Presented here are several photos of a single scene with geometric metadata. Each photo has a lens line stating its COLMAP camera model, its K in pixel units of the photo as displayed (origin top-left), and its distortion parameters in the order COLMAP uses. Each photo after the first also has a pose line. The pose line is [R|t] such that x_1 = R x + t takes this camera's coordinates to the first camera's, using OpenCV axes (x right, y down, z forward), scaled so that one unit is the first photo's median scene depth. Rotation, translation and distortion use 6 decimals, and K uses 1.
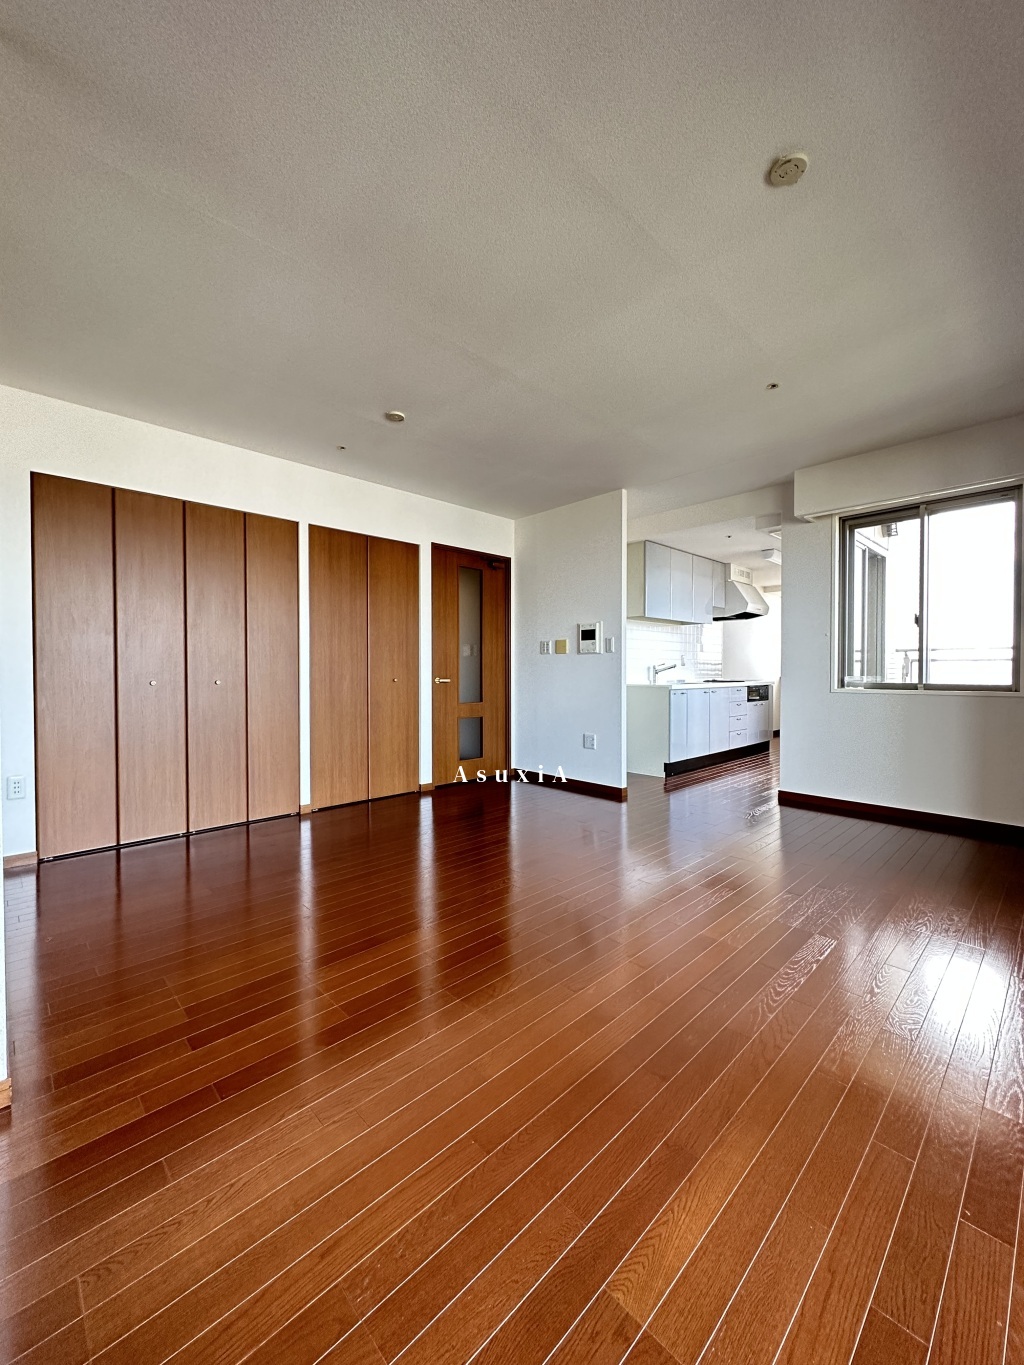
lens RADIAL K [[547.4, 0, 512.2], [0, 547.4, 673.0], [0, 0, 1]] dist [-0.001388, -0.000121]
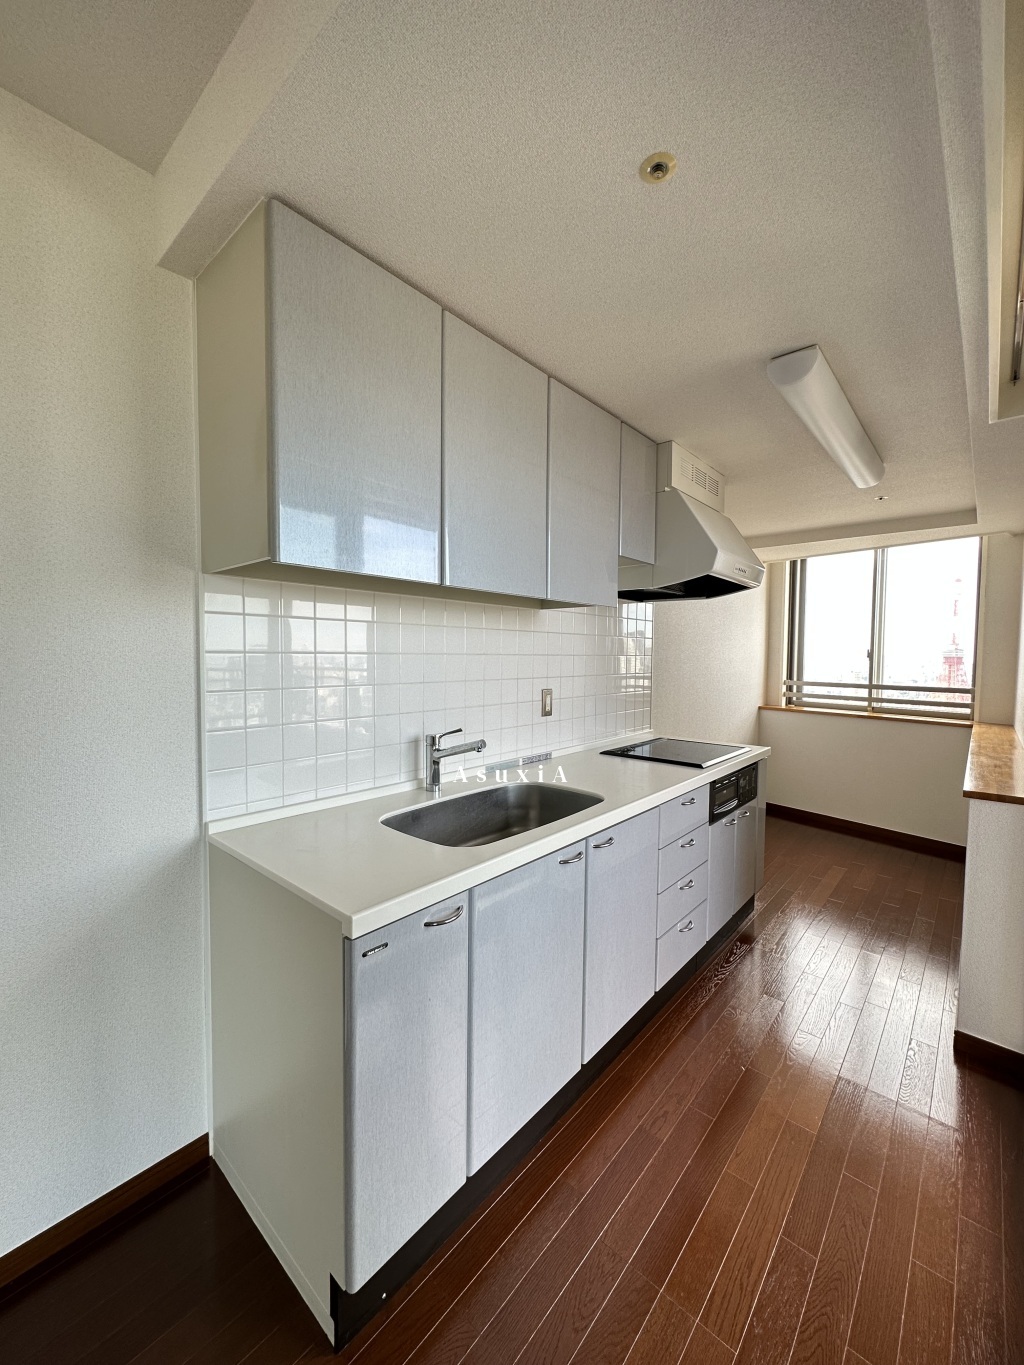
lens RADIAL K [[547.4, 0, 510.4], [0, 547.4, 677.0], [0, 0, 1]] dist [-0.001388, -0.000121]
pose [[0.996621, 0.005643, 0.081938, 0.262959], [-0.008627, 0.999311, 0.036112, -0.055904], [-0.081678, -0.036697, 0.995983, 0.639513]]
